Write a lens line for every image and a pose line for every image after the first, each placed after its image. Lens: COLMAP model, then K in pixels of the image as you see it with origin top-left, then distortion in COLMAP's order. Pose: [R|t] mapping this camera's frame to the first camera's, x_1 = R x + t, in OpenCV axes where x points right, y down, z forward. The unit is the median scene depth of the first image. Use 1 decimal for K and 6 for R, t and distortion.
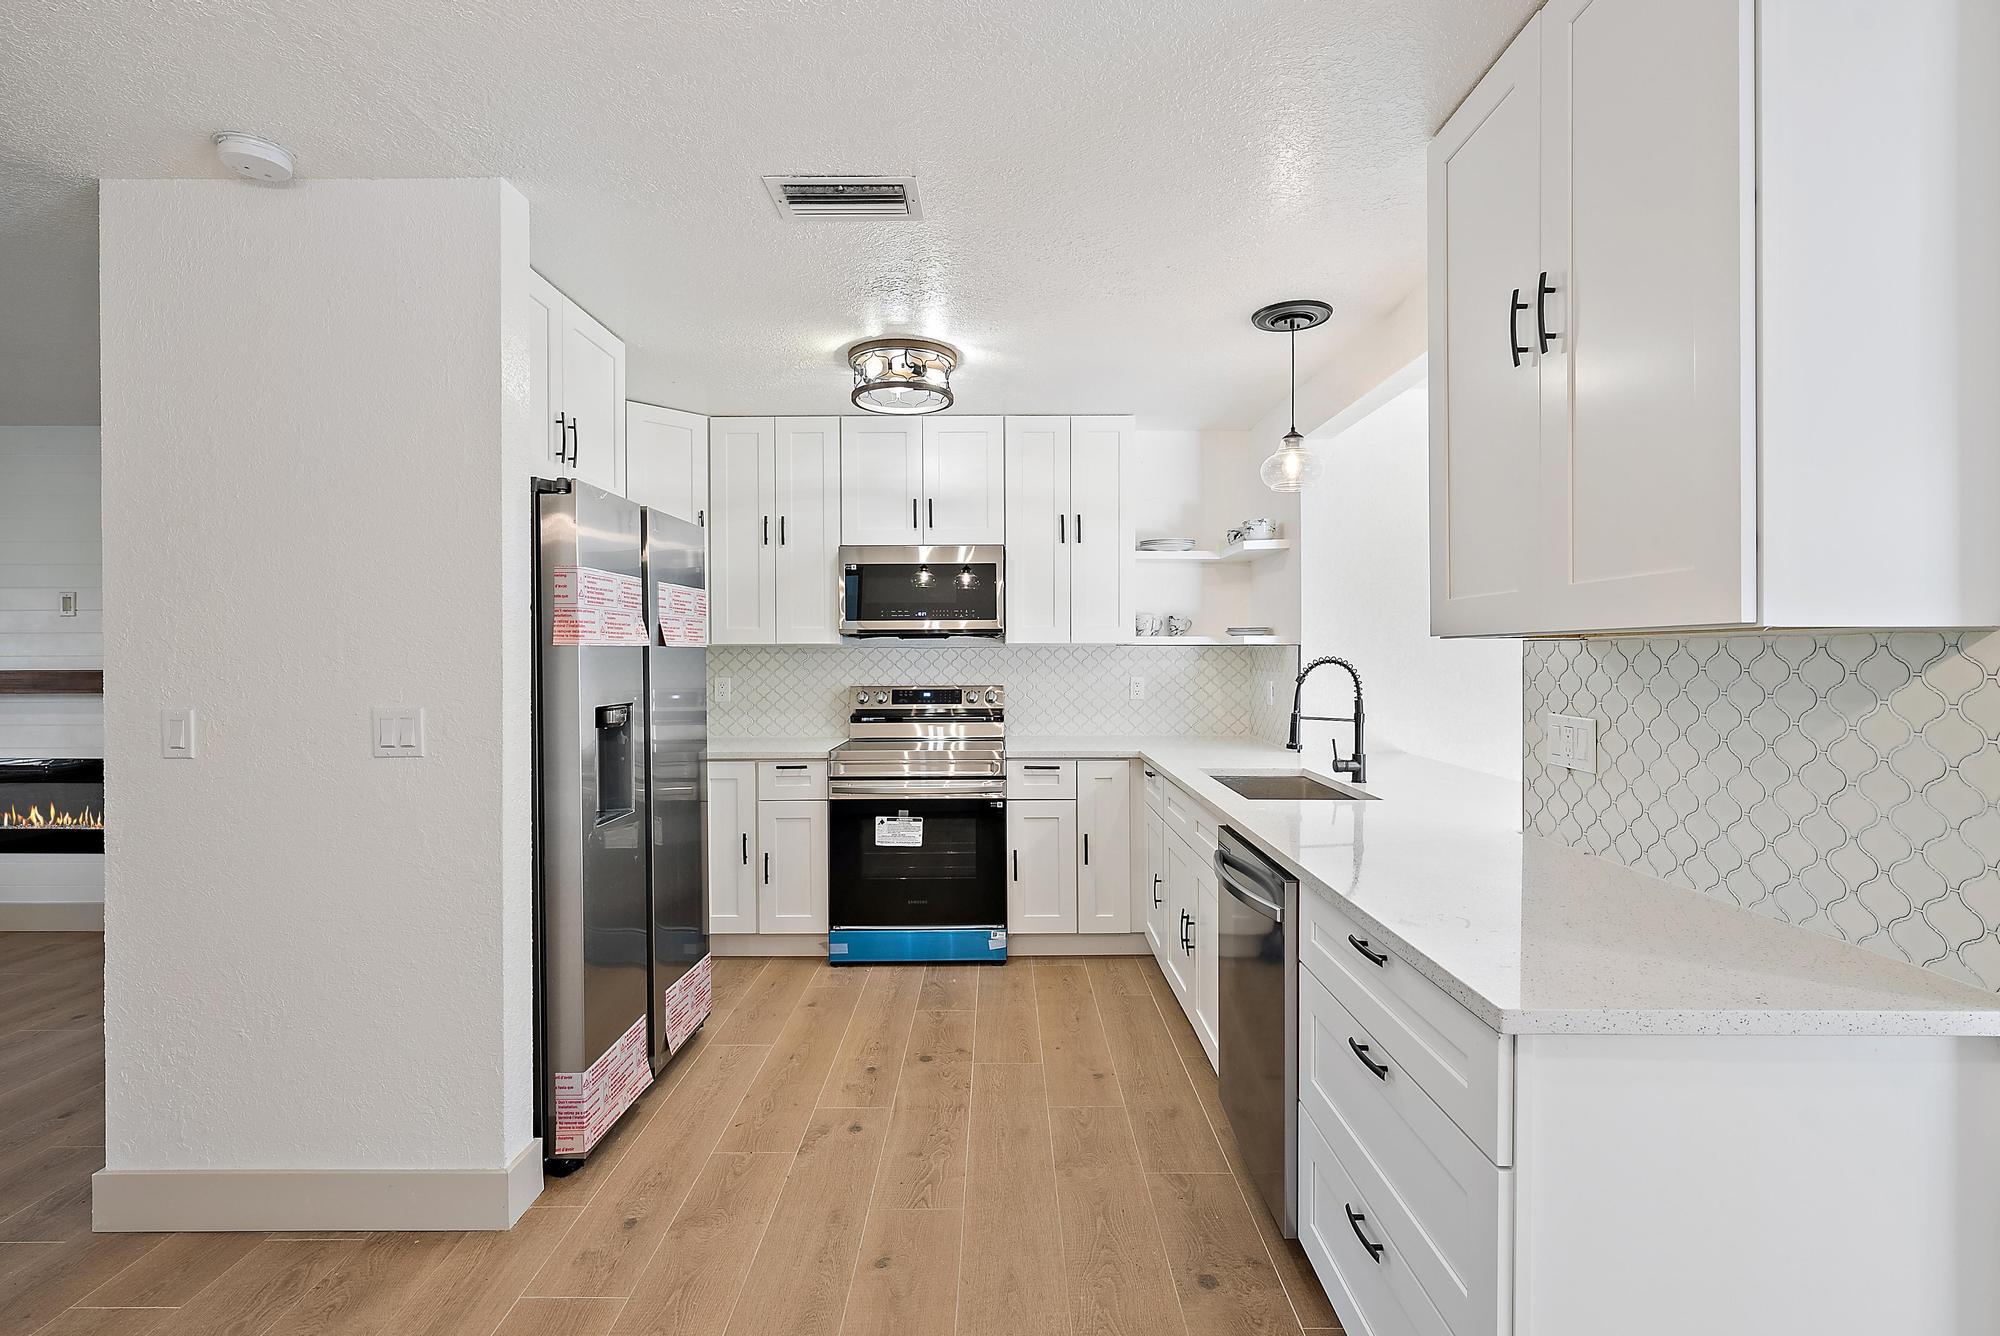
lens RADIAL K [[899.1, 0, 1006.8], [0, 899.1, 654.6], [0, 0, 1]] dist [0.007642, -0.001172]
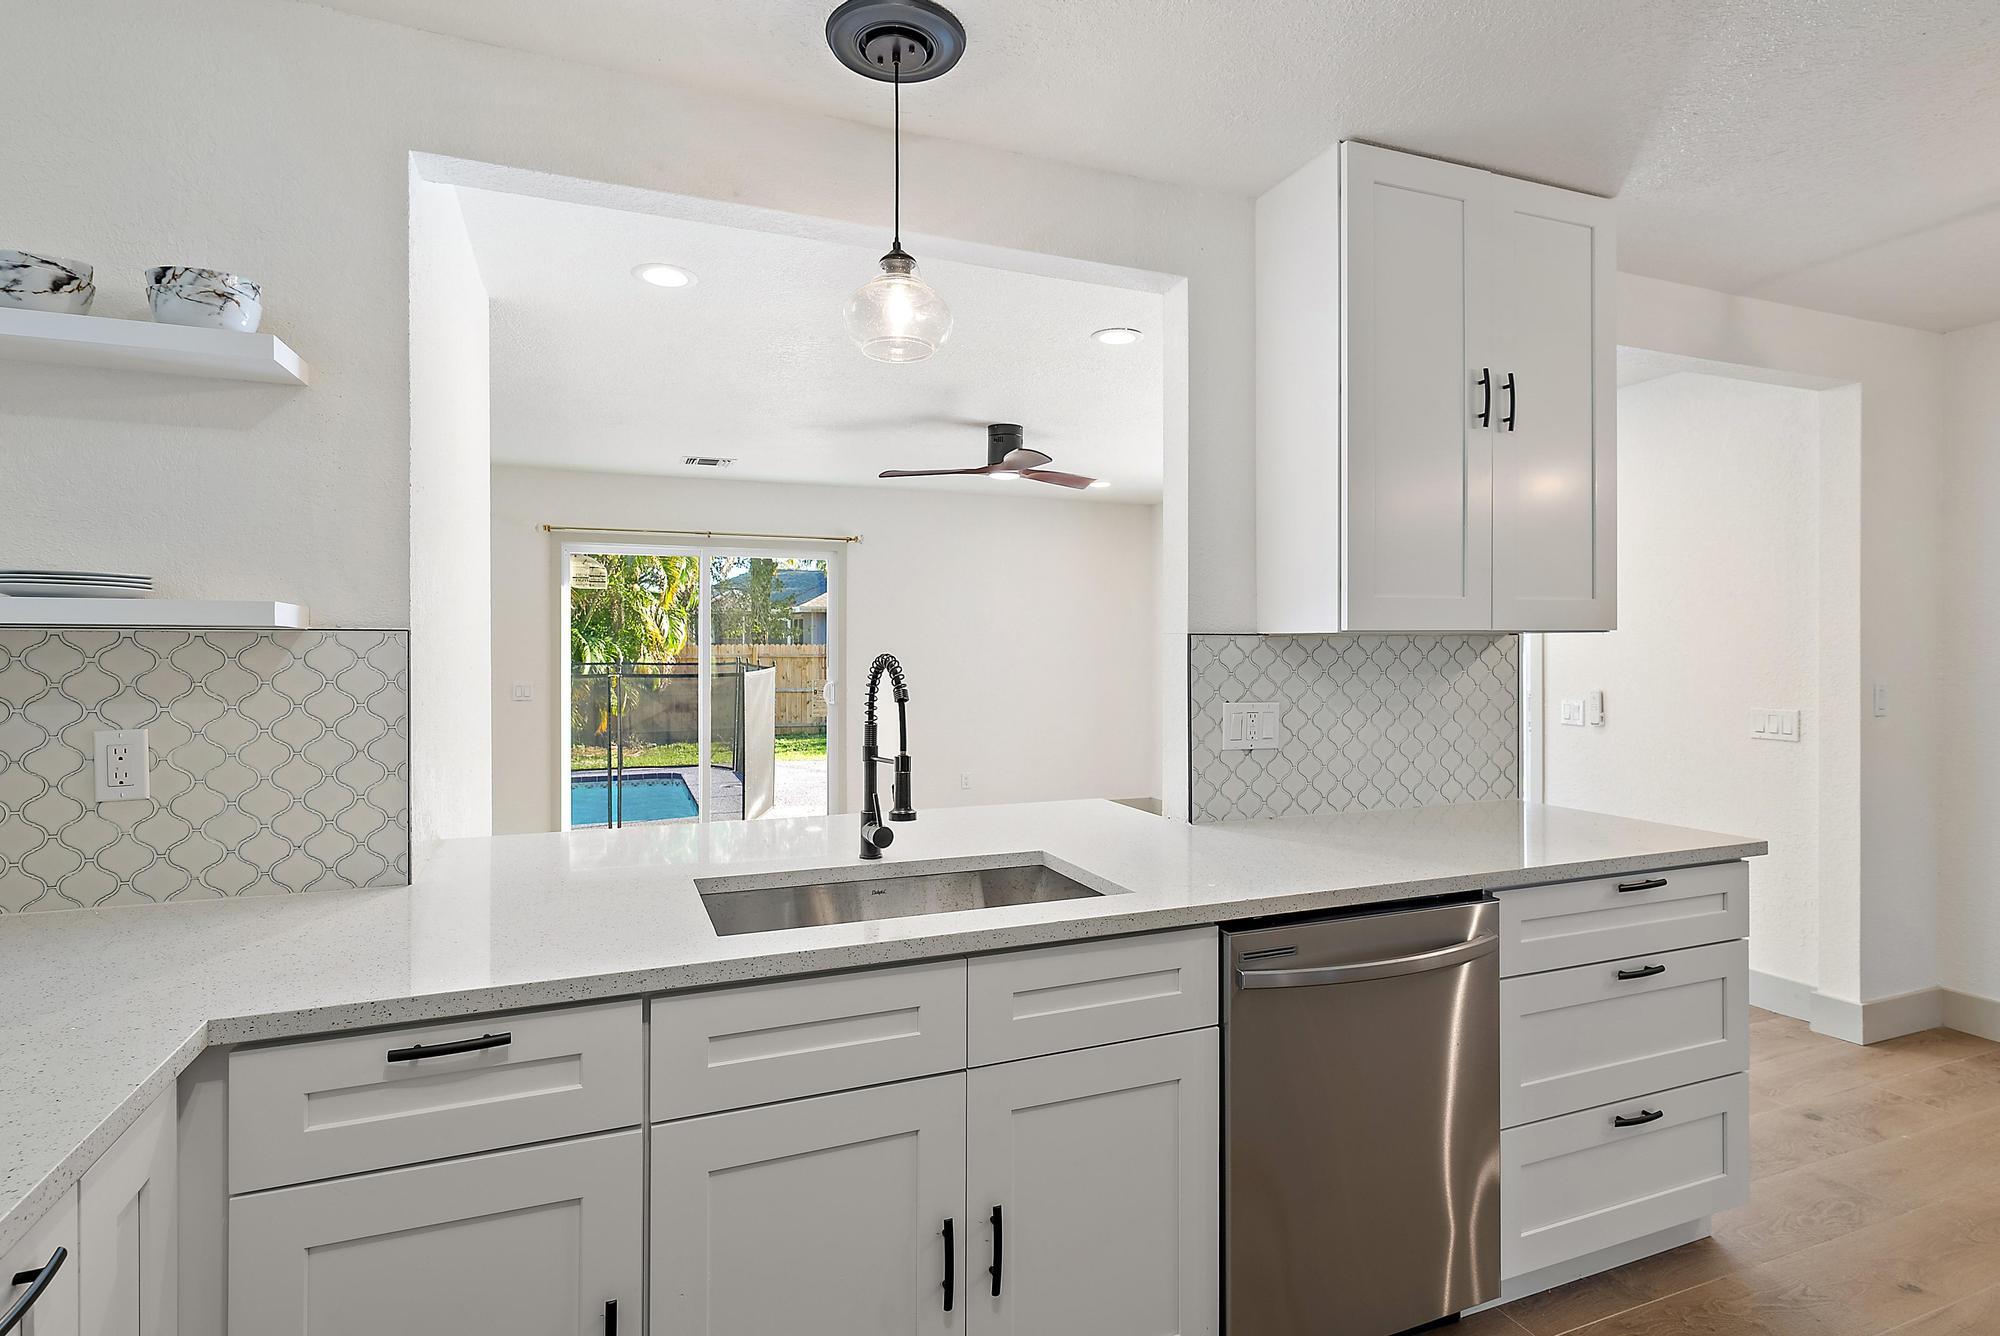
lens RADIAL K [[996.5, 0, 992.0], [0, 996.5, 642.5], [0, 0, 1]] dist [0.000222, -0.000671]
pose [[-0.365895, 0.003446, 0.930650, -0.277220], [0.004126, 0.999989, -0.002080, -0.003666], [-0.930647, 0.003079, -0.365905, 1.176909]]
